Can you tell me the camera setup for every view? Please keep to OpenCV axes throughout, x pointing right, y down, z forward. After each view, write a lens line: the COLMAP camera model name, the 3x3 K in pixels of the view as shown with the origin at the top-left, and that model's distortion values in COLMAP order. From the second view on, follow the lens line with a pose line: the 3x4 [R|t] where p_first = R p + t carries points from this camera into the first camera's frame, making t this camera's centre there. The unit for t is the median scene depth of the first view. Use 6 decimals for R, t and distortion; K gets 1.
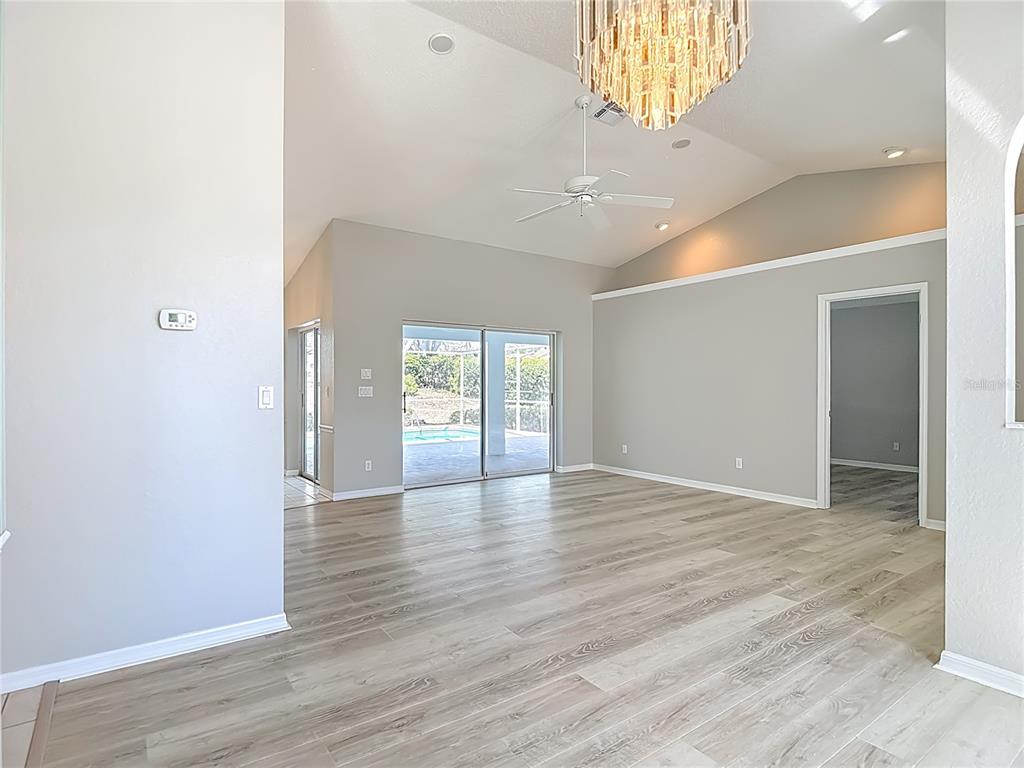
lens RADIAL K [[553.7, 0, 513.2], [0, 553.7, 387.7], [0, 0, 1]] dist [-0.012677, -0.002083]
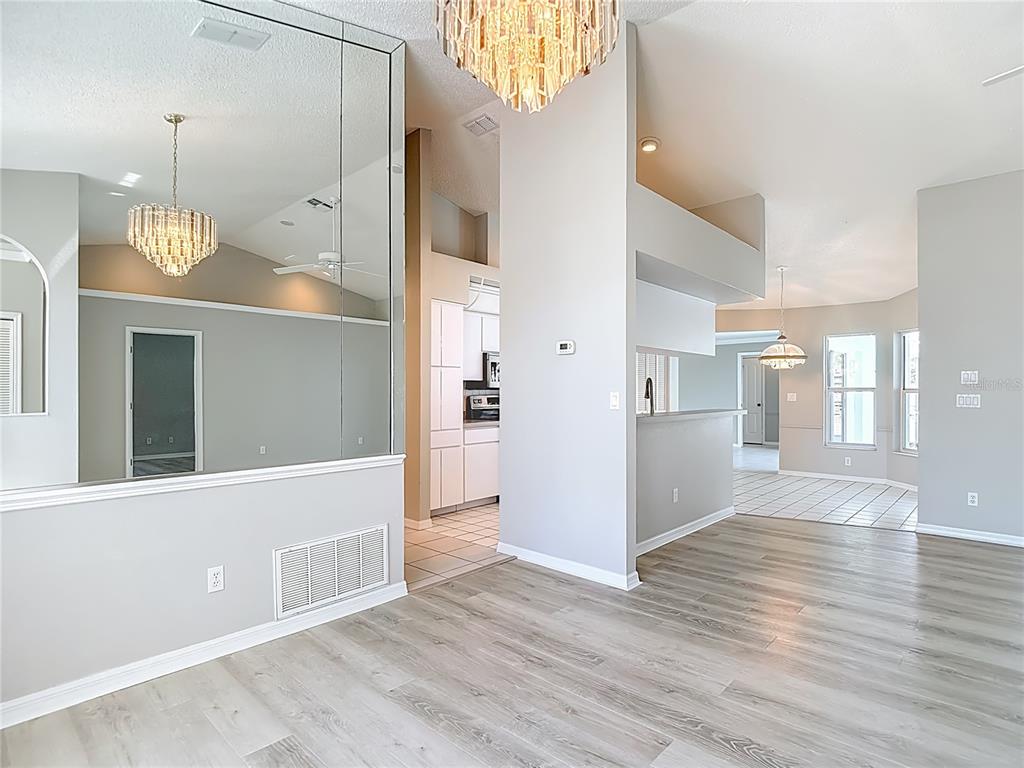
lens RADIAL K [[548.6, 0, 512.5], [0, 548.6, 388.5], [0, 0, 1]] dist [0.022442, -0.028698]
pose [[0.210779, 0.000944, -0.977533, 0.312850], [-0.008370, 0.999965, -0.000839, -0.003329], [0.977498, 0.008358, 0.210779, 0.209375]]
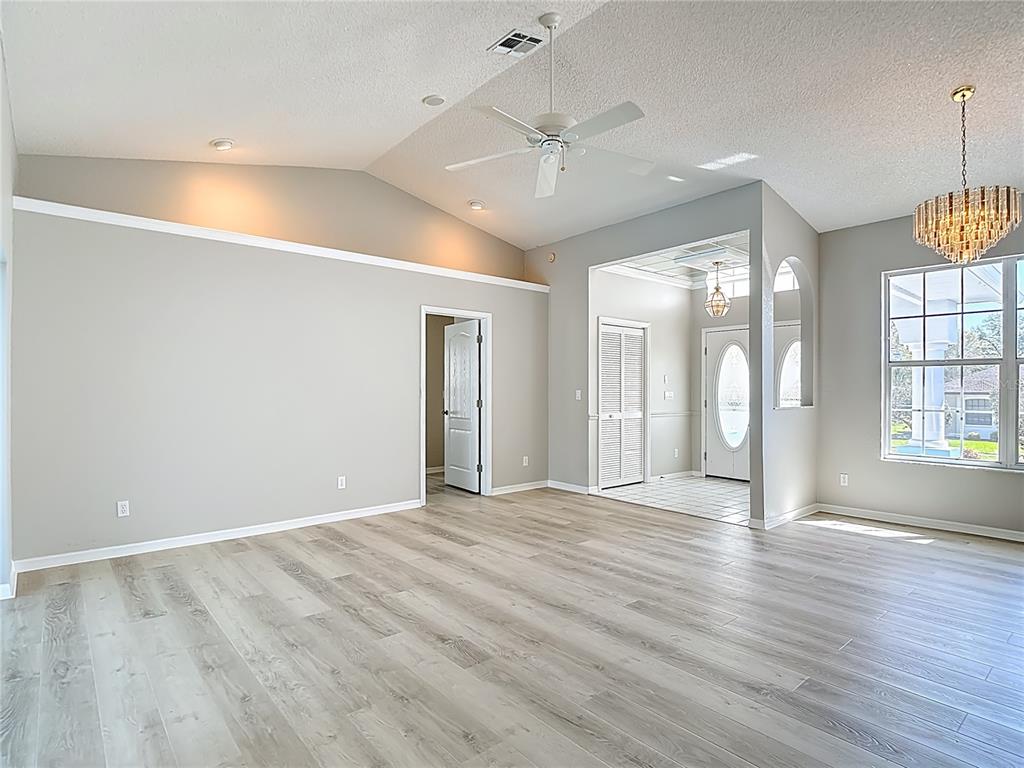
lens RADIAL K [[548.6, 0, 512.5], [0, 548.6, 388.5], [0, 0, 1]] dist [0.022442, -0.028698]
pose [[-0.086182, -0.001815, 0.996278, -0.429524], [0.006857, 0.999974, 0.002415, -0.007666], [-0.996256, 0.007039, -0.086167, 0.766494]]
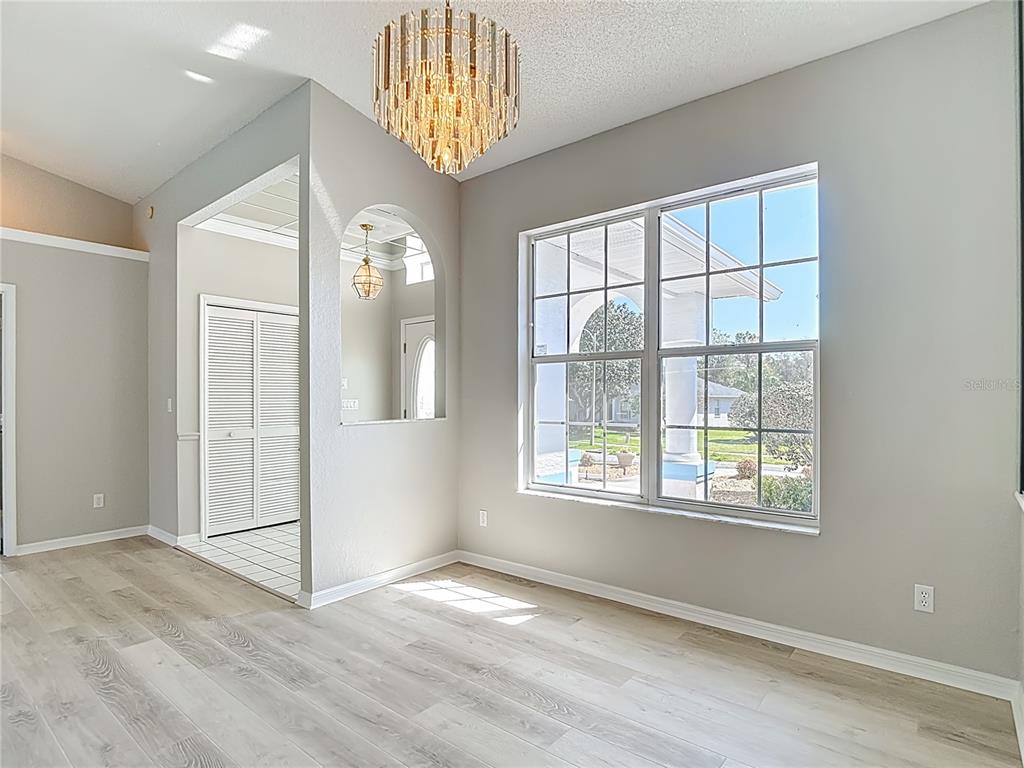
lens RADIAL K [[553.7, 0, 513.2], [0, 553.7, 387.7], [0, 0, 1]] dist [-0.012677, -0.002083]
pose [[-0.261122, 0.017352, 0.965150, -0.239098], [0.011305, 0.999825, -0.014917, 0.000849], [-0.965240, 0.007016, -0.261272, 0.319033]]
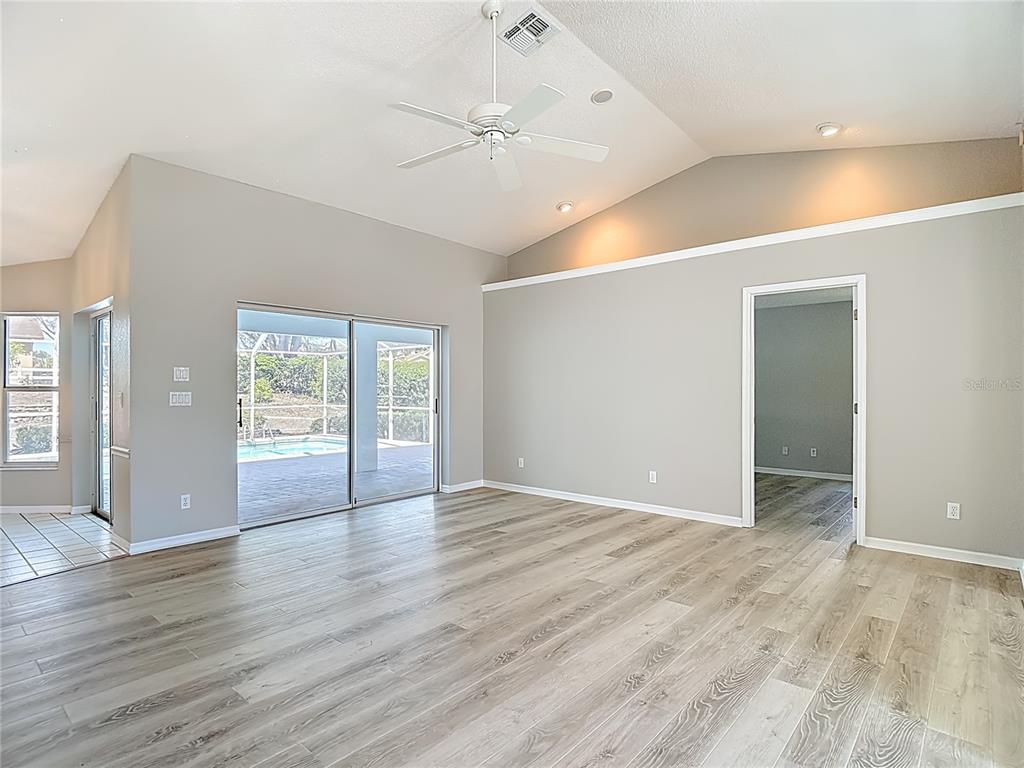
lens RADIAL K [[545.3, 0, 516.2], [0, 545.3, 387.2], [0, 0, 1]] dist [0.000700, -0.011784]
pose [[0.970882, -0.001084, 0.239557, -0.012484], [0.003321, 0.999955, -0.008933, -0.000382], [-0.239537, 0.009468, 0.970841, 0.191763]]
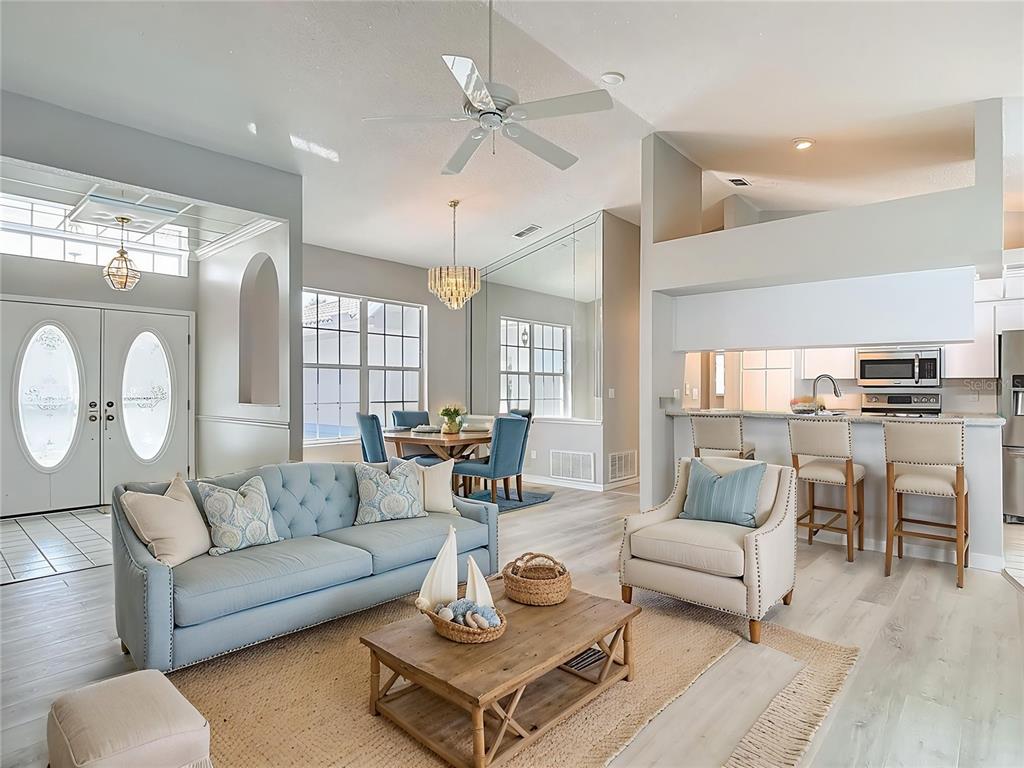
lens RADIAL K [[545.3, 0, 516.2], [0, 545.3, 387.2], [0, 0, 1]] dist [0.000700, -0.011784]
pose [[-0.973574, 0.000611, -0.228371, 0.175424], [-0.000866, 0.999979, 0.006366, -0.005909], [0.228370, 0.006396, -0.973553, 1.149298]]
